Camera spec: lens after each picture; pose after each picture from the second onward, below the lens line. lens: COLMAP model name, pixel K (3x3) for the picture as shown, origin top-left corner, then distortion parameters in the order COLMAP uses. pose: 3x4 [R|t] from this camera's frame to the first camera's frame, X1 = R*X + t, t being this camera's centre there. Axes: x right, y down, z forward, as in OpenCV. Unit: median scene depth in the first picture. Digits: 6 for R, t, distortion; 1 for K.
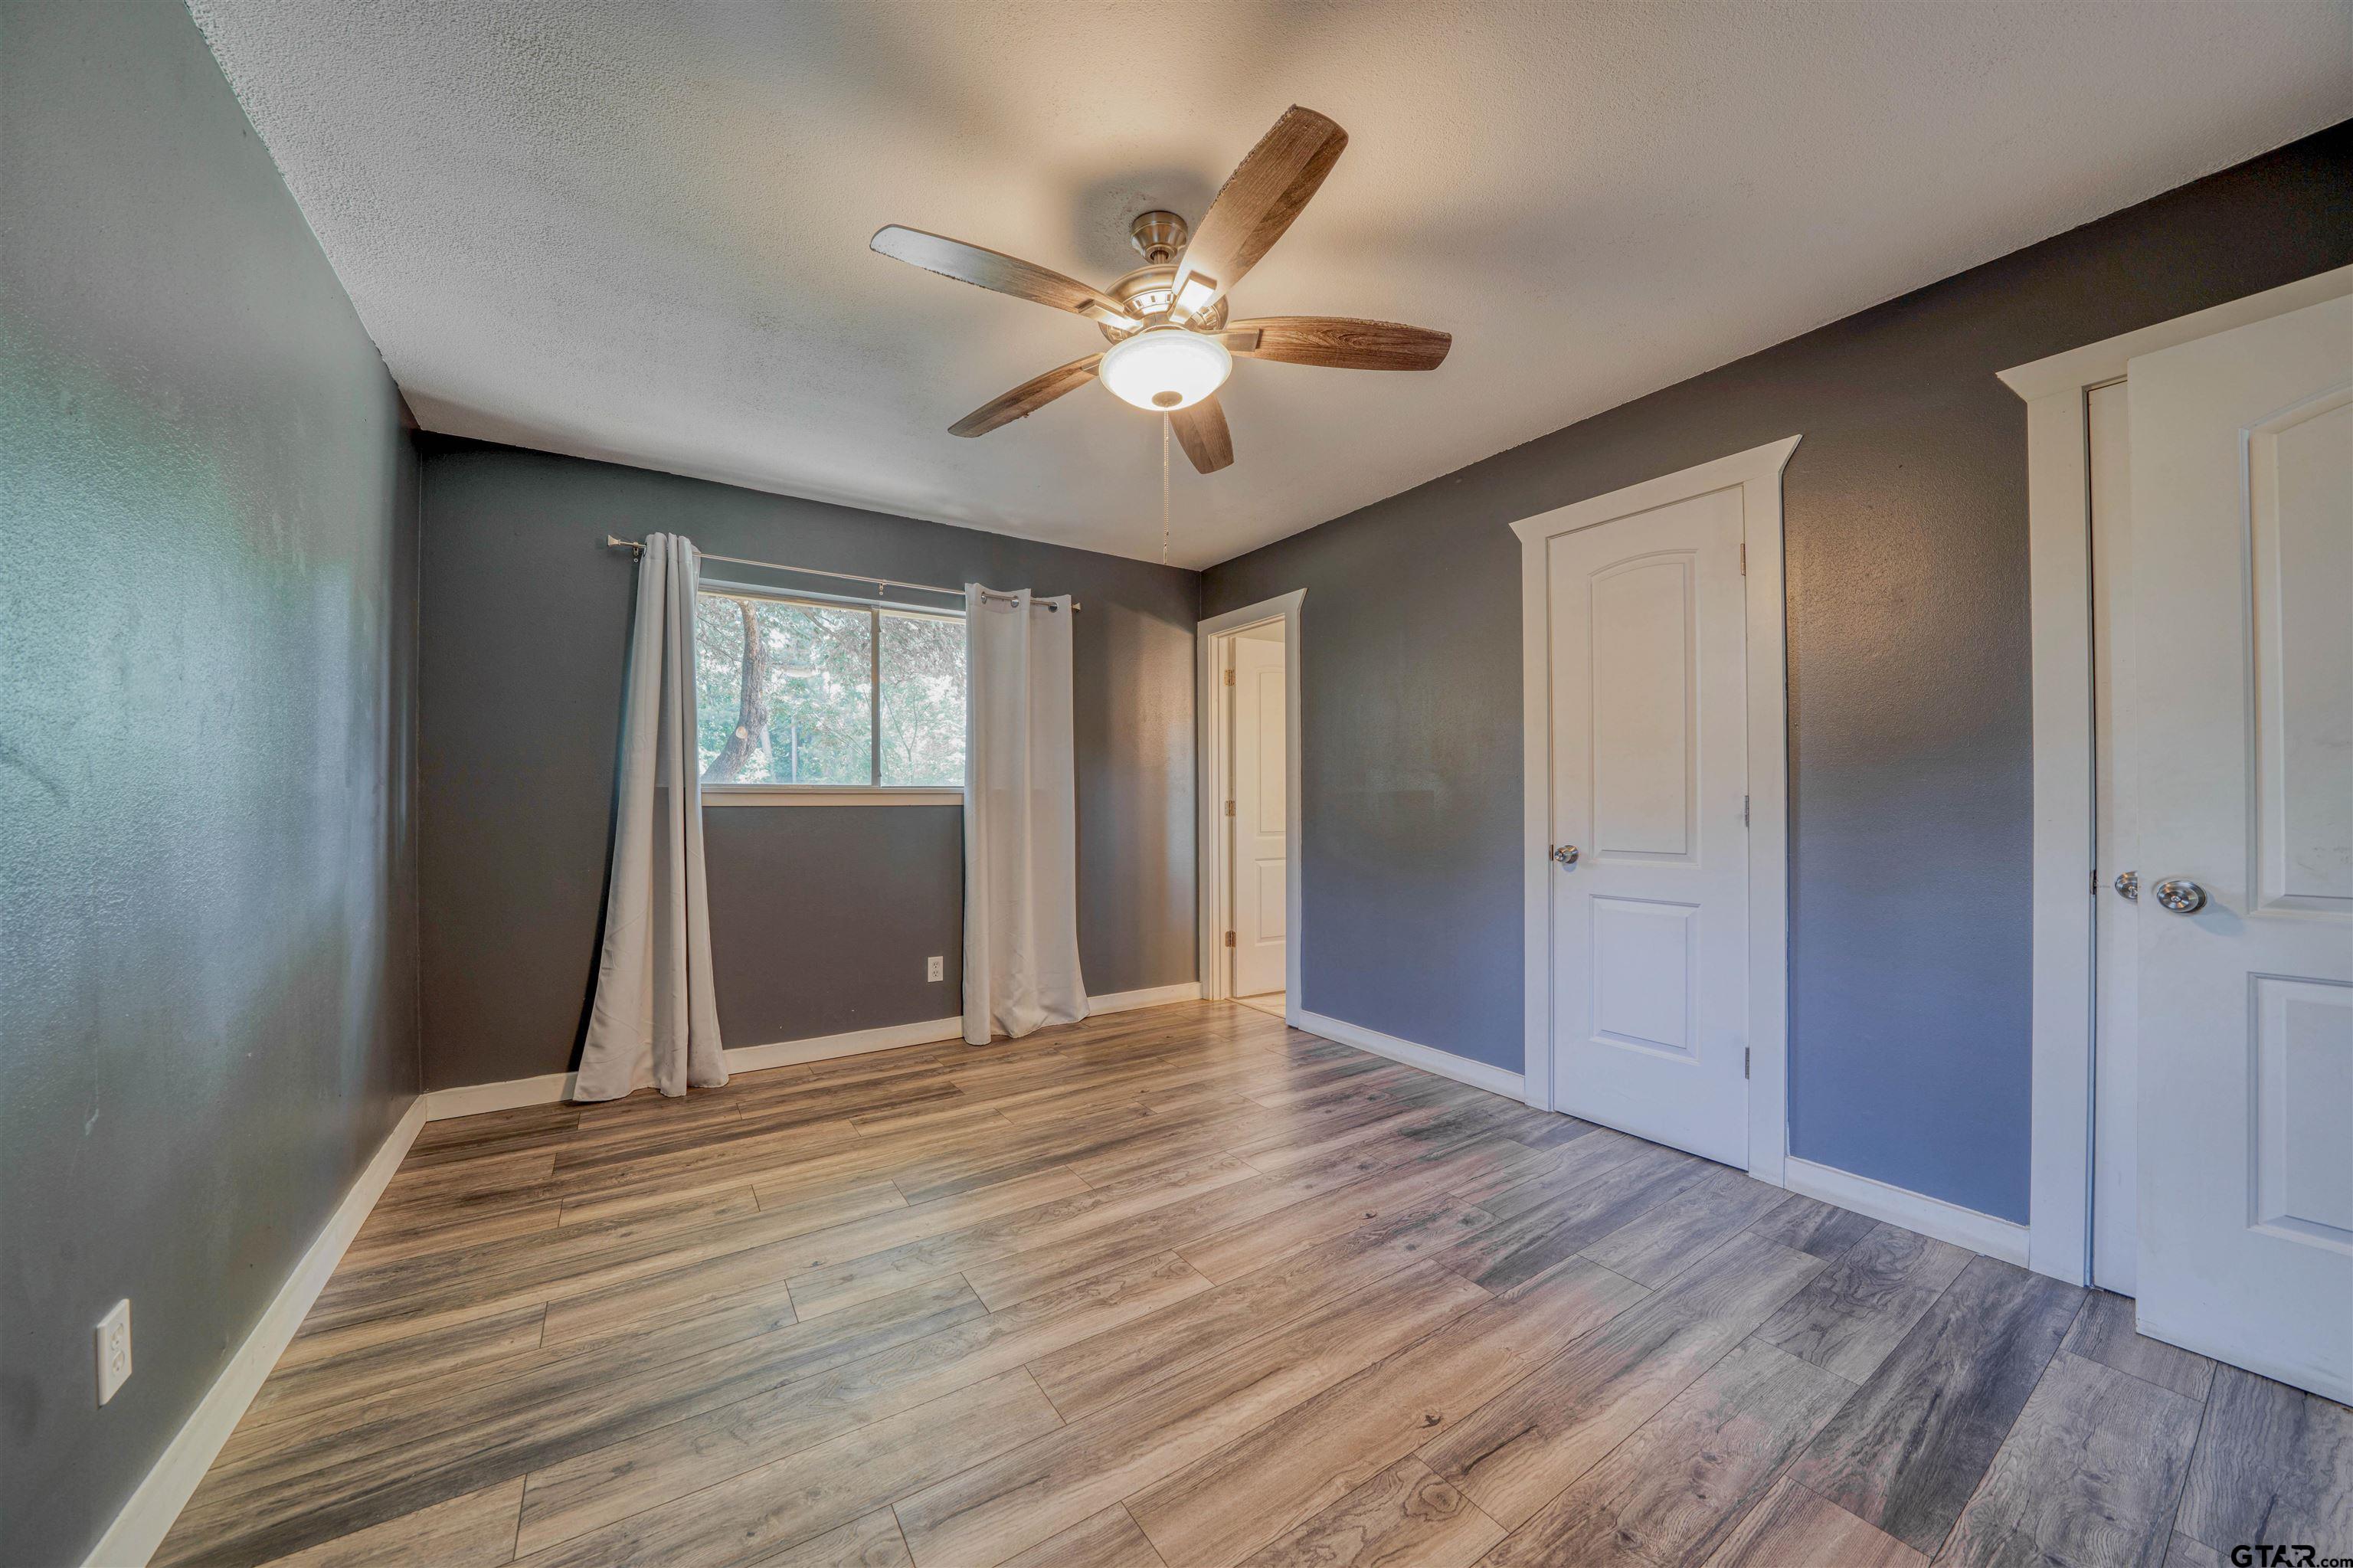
lens RADIAL K [[814.8, 0, 1166.2], [0, 814.8, 803.9], [0, 0, 1]] dist [-0.018858, 0.000226]
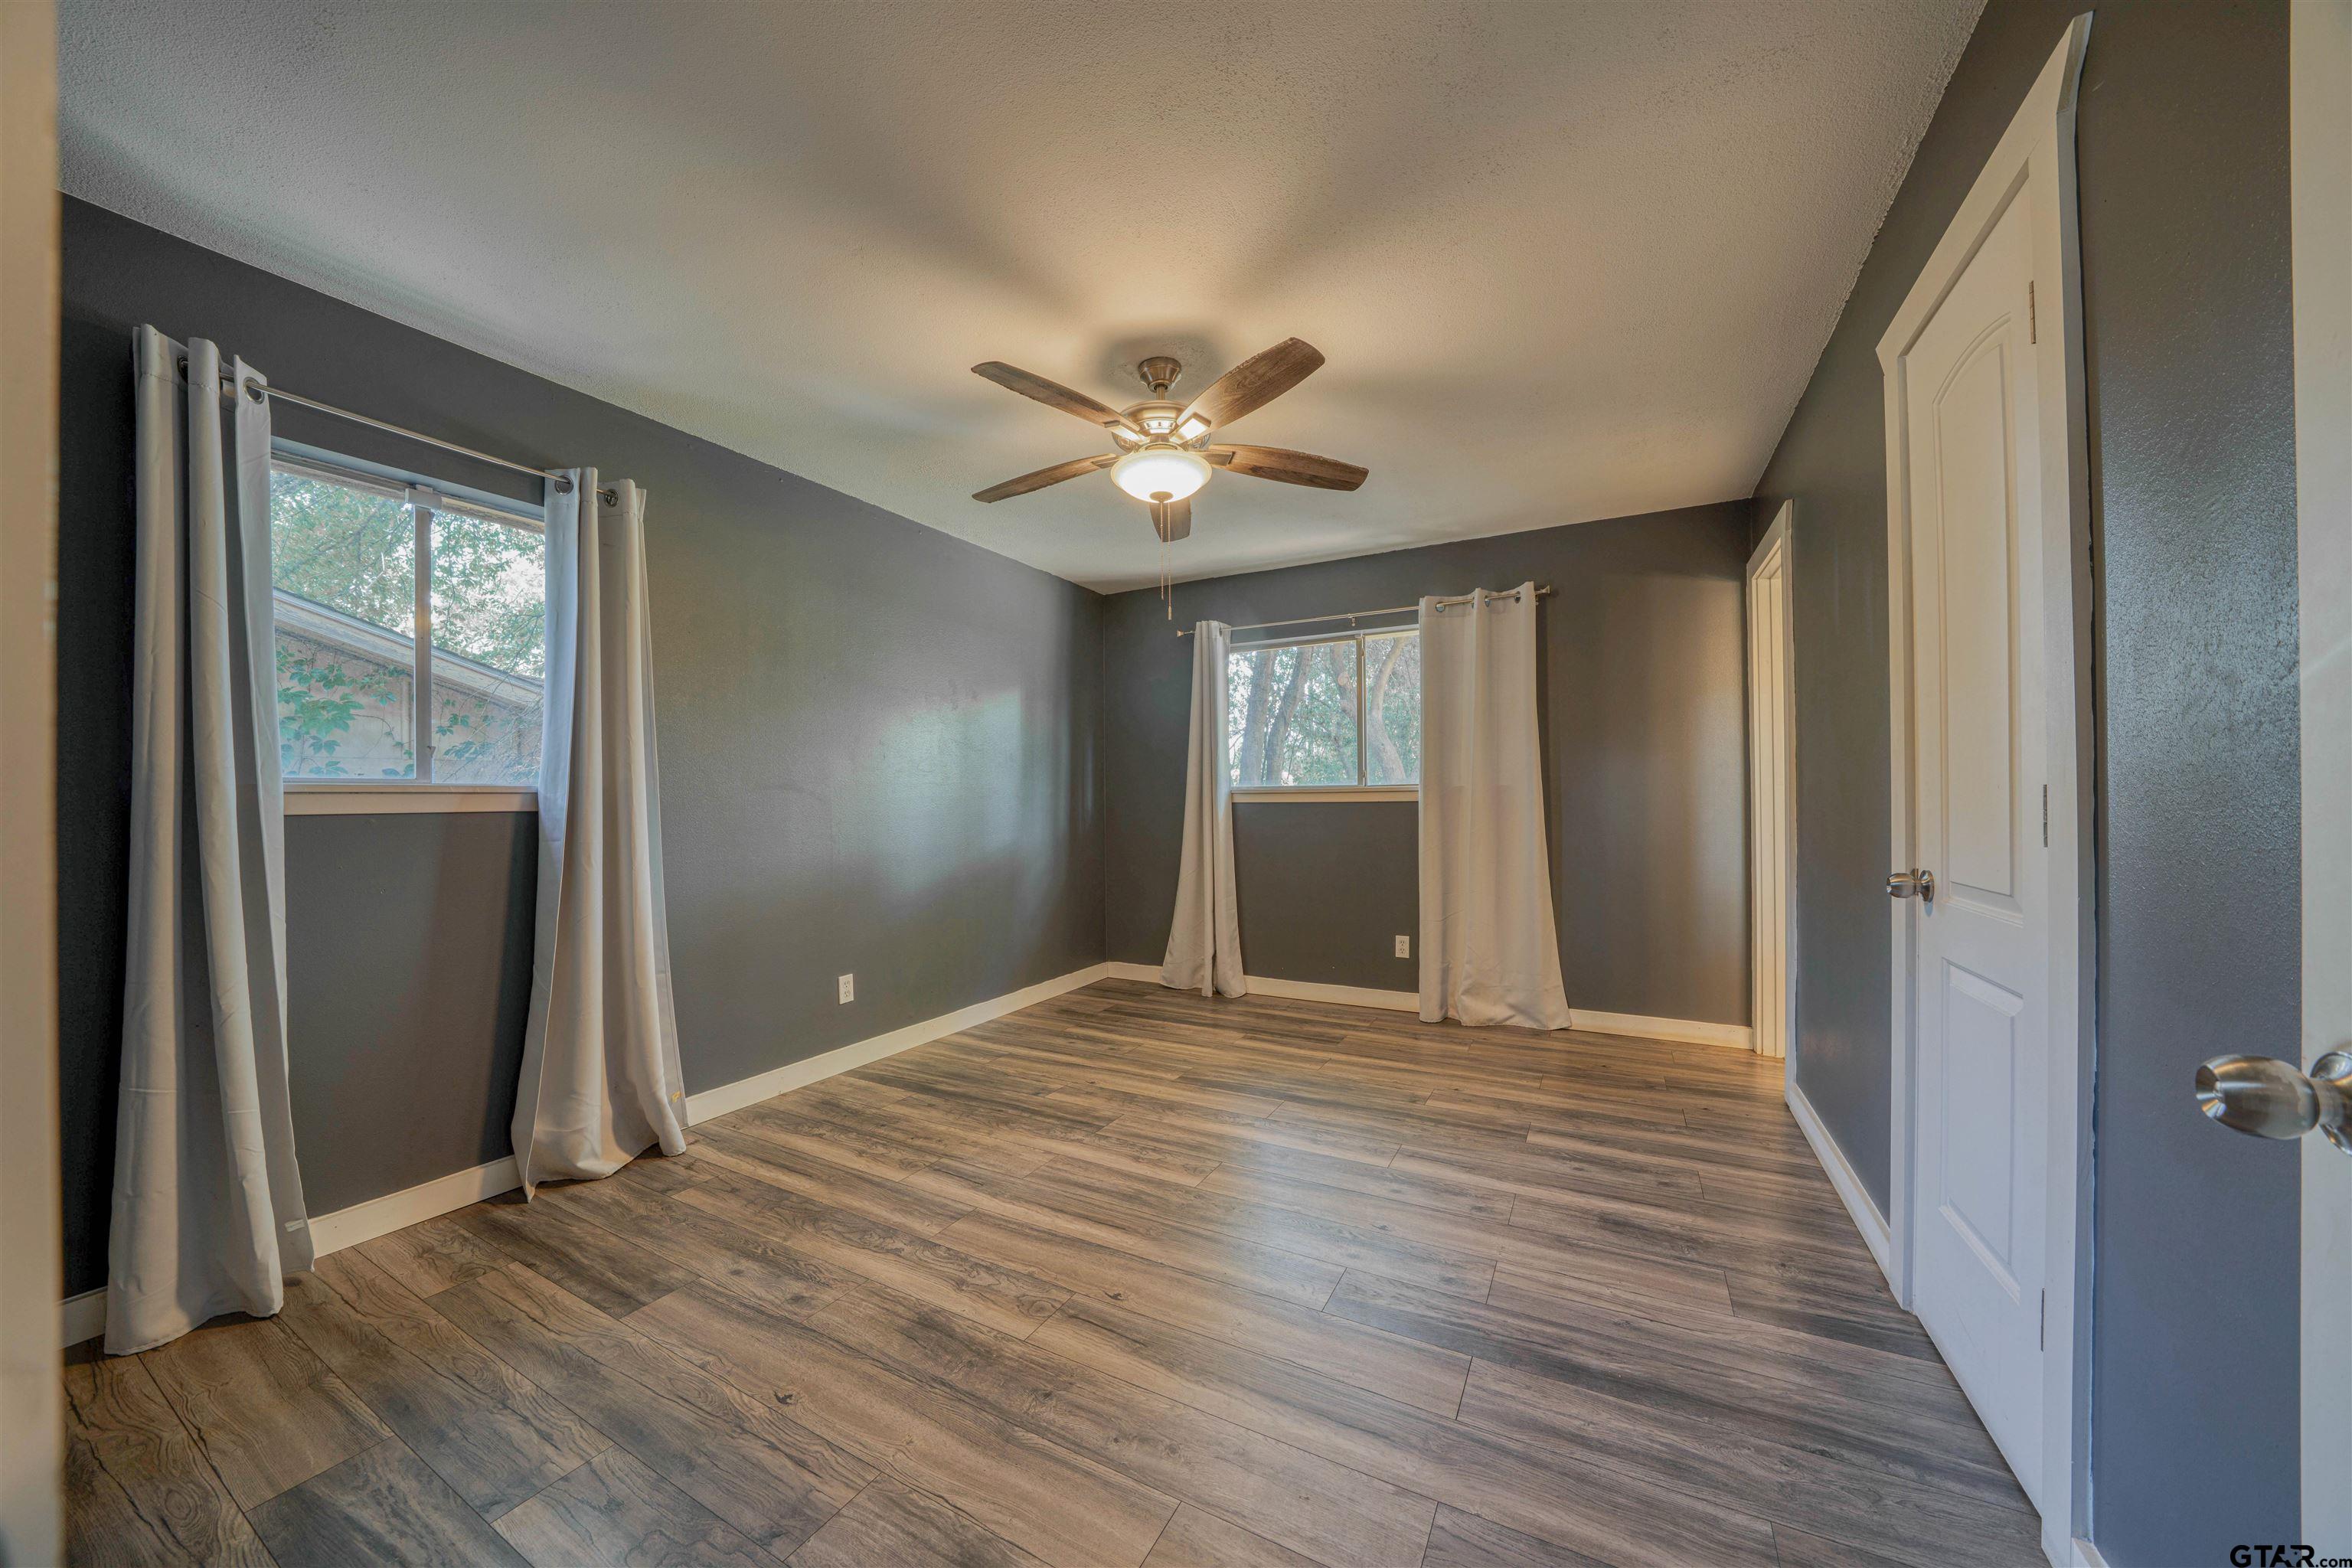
lens RADIAL K [[814.5, 0, 1165.7], [0, 814.5, 803.9], [0, 0, 1]] dist [-0.018858, 0.000226]
pose [[0.469737, 0.000681, -0.882806, 0.695137], [0.007319, 0.999962, 0.004665, -0.003296], [0.882776, -0.008653, 0.469714, 0.226332]]
